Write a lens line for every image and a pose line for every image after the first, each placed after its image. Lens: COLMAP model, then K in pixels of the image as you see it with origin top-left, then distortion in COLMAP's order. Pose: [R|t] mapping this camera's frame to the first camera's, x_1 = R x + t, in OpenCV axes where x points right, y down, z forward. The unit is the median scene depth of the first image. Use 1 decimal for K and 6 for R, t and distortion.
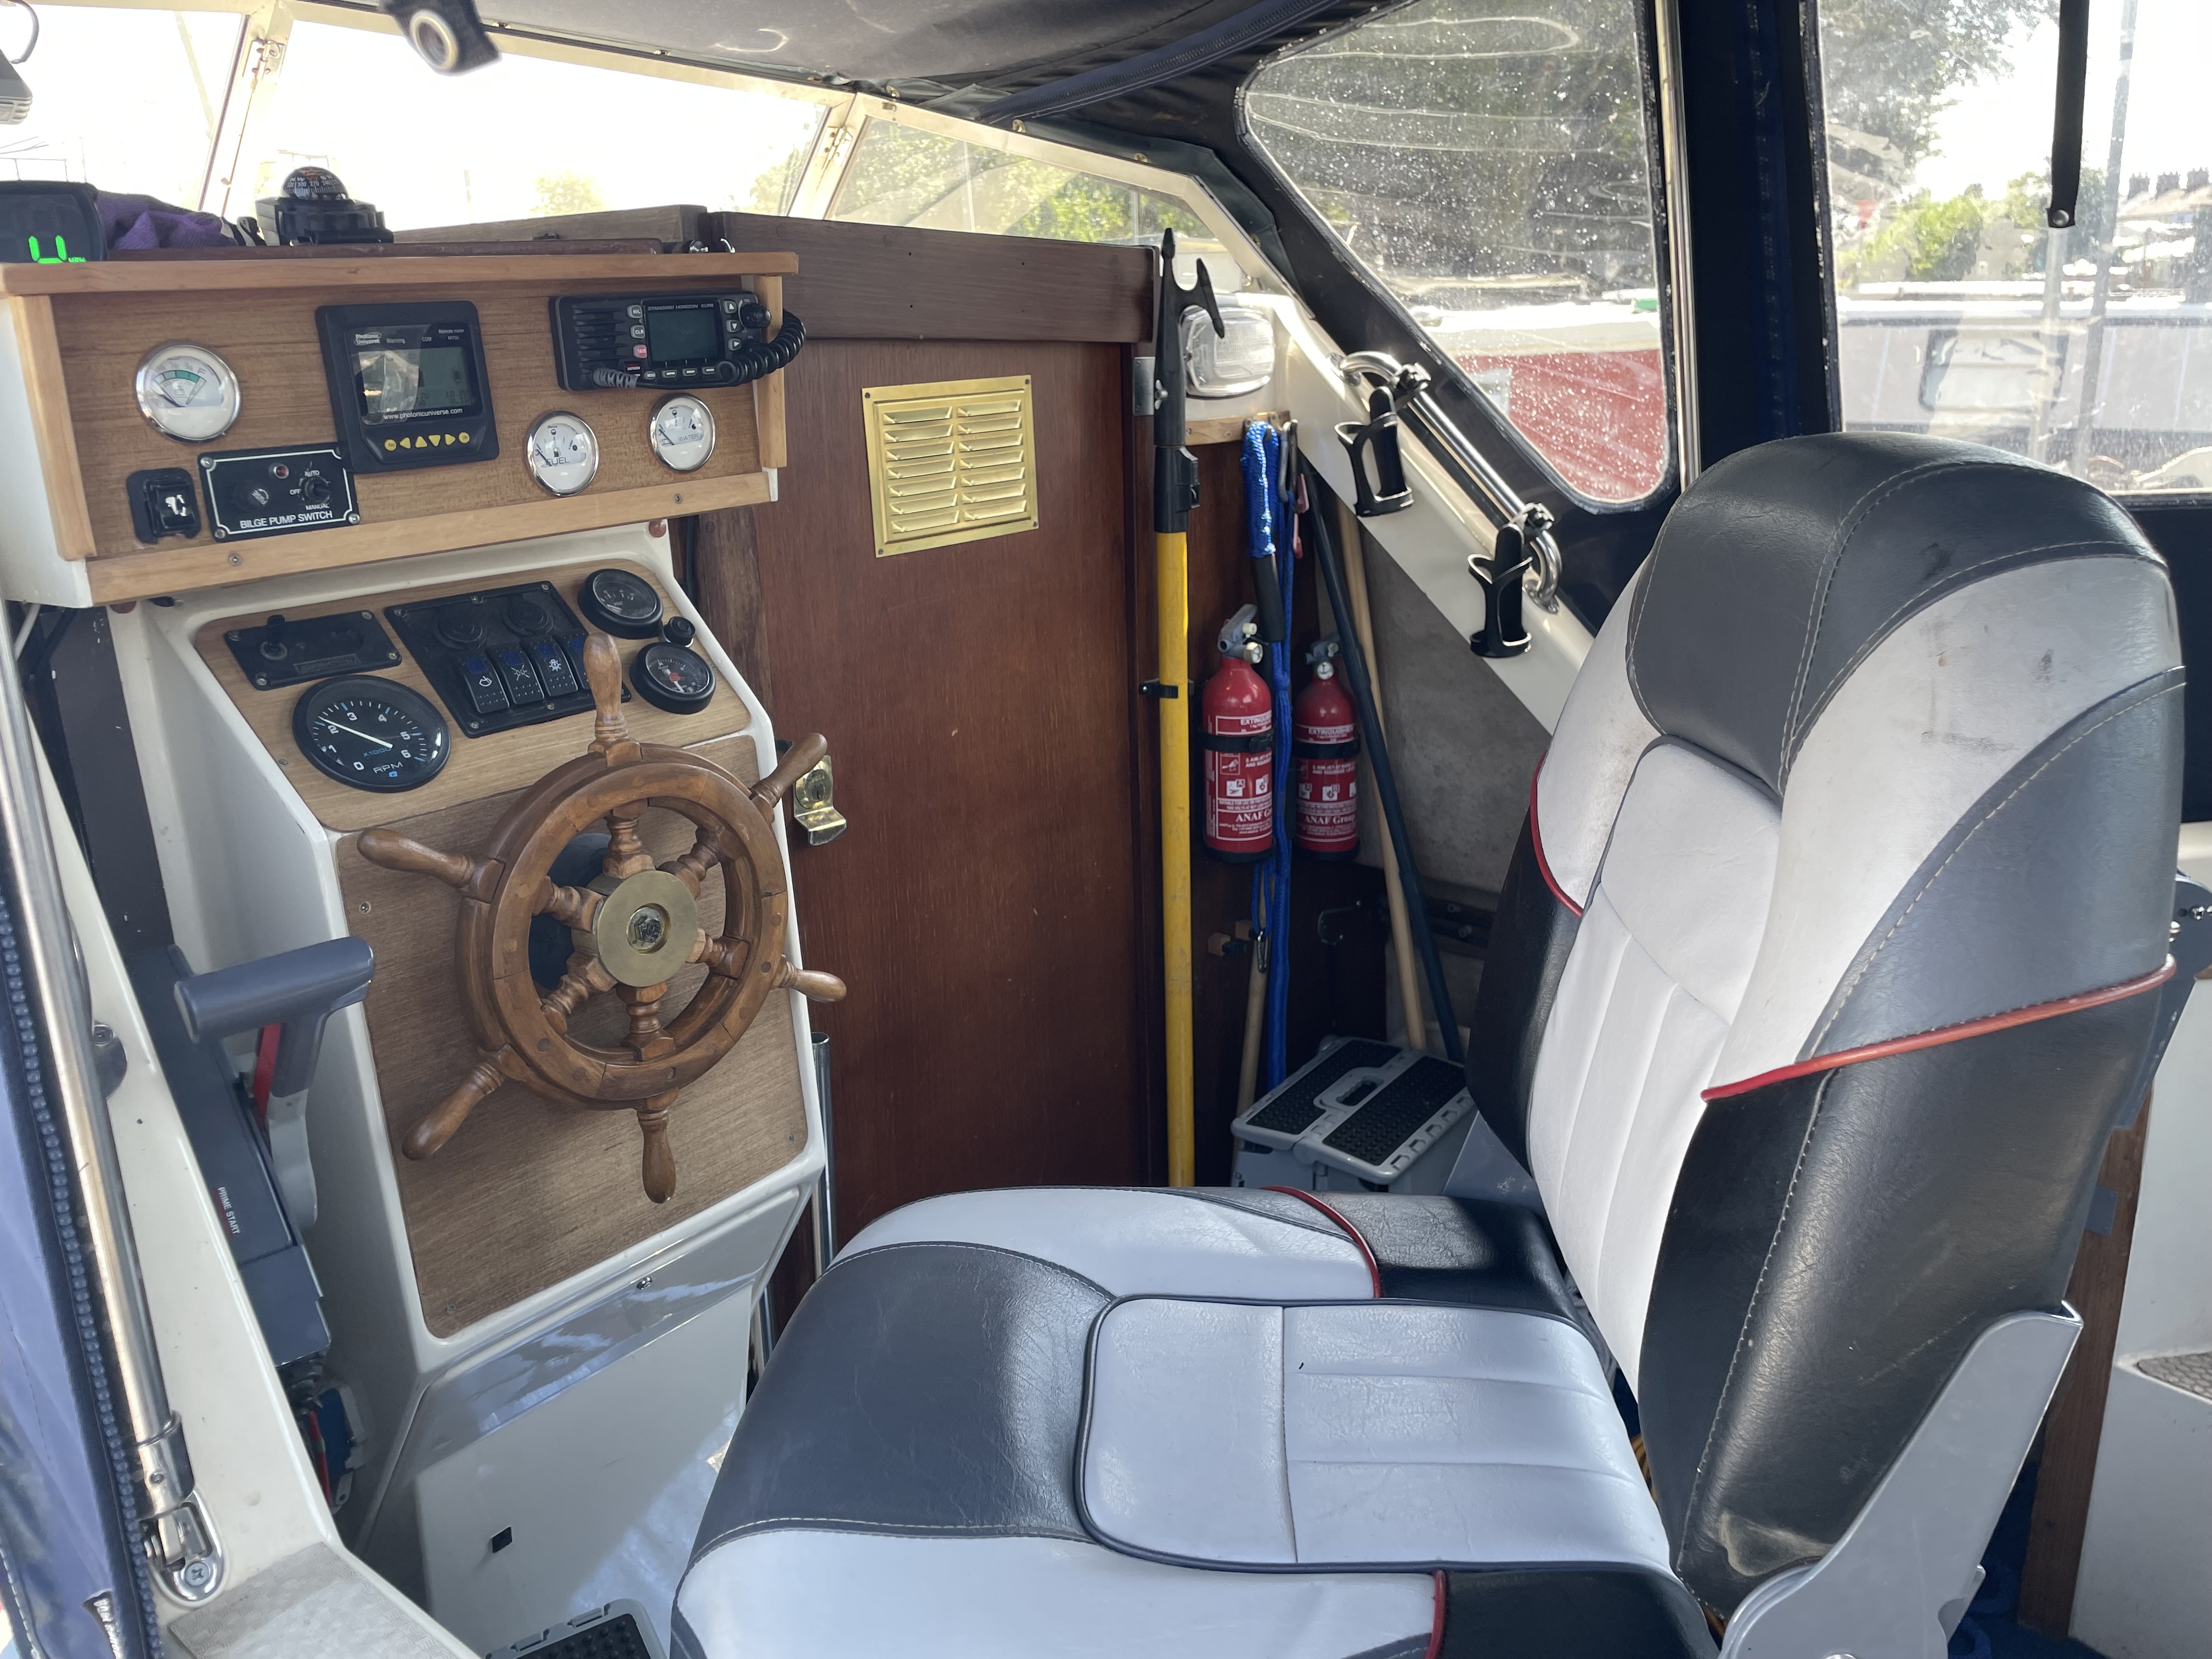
lens RADIAL K [[1688.6, 0, 1099.9], [0, 1688.6, 817.3], [0, 0, 1]] dist [0.087523, -0.121805]
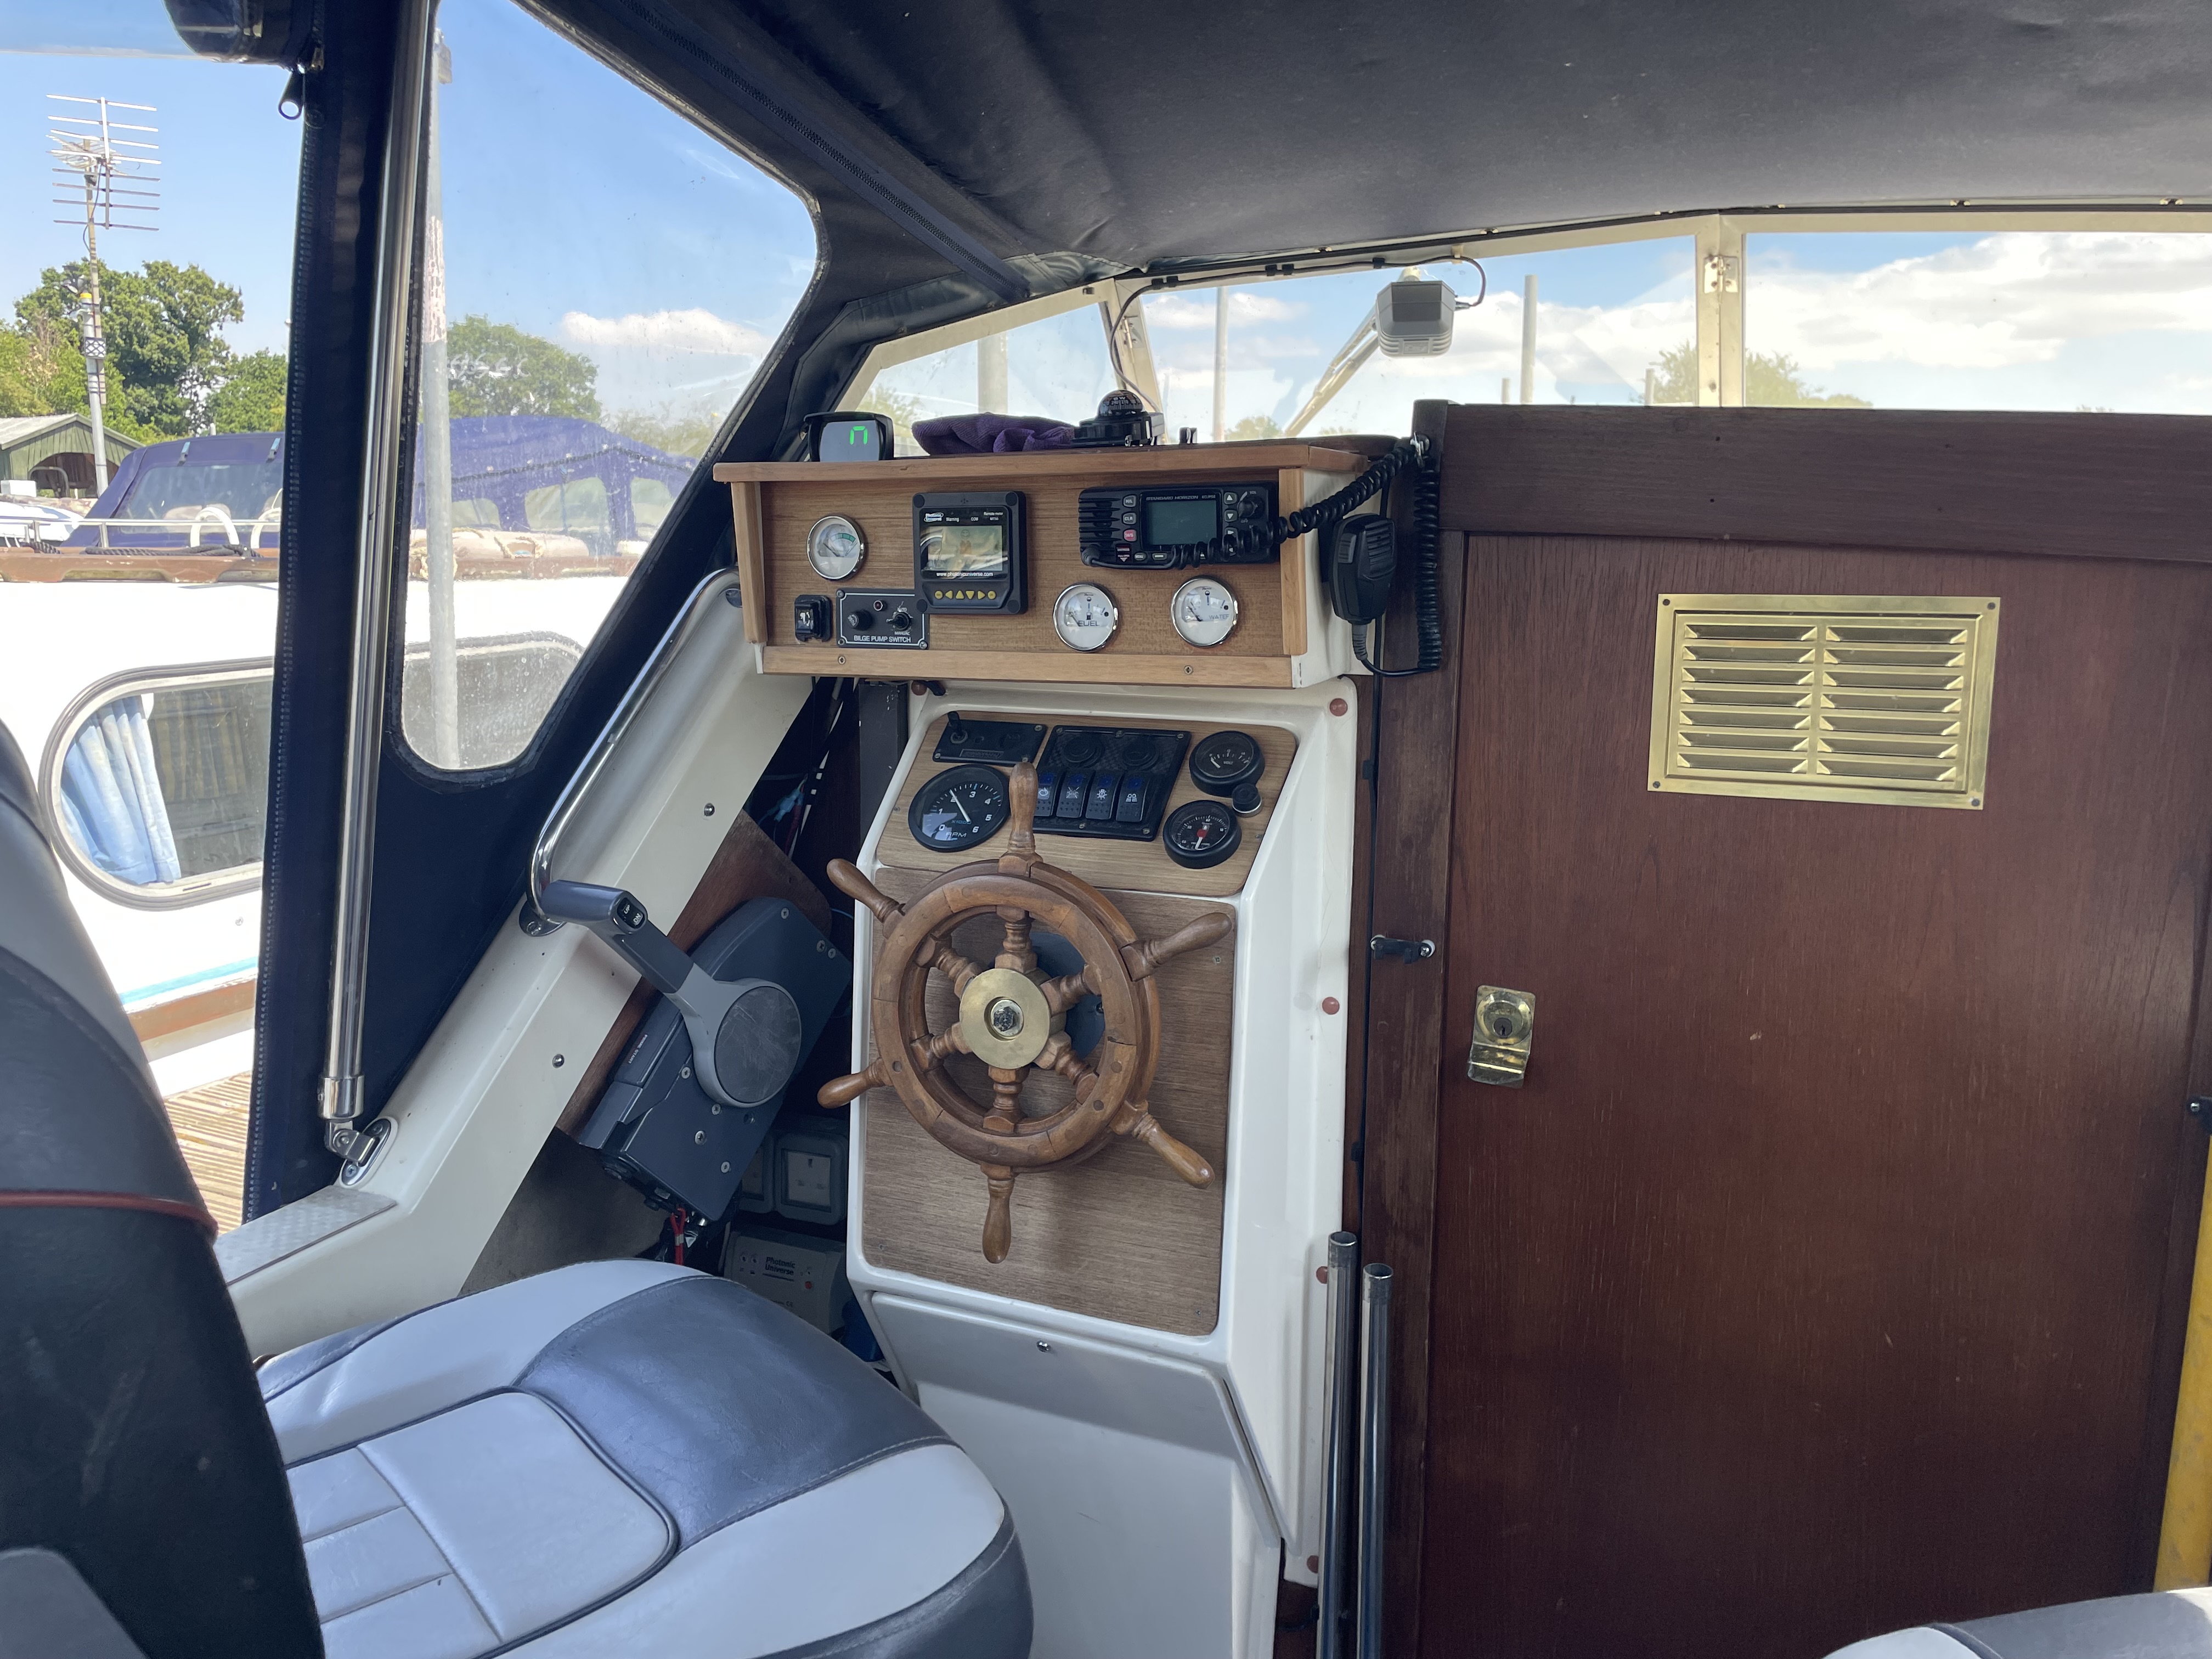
lens RADIAL K [[1688.6, 0, 1099.9], [0, 1688.6, 817.3], [0, 0, 1]] dist [0.087523, -0.121805]
pose [[0.263321, 0.189335, -0.945946, 0.822184], [-0.290457, 0.950612, 0.109415, -0.212441], [0.919944, 0.245945, 0.305310, 0.685433]]
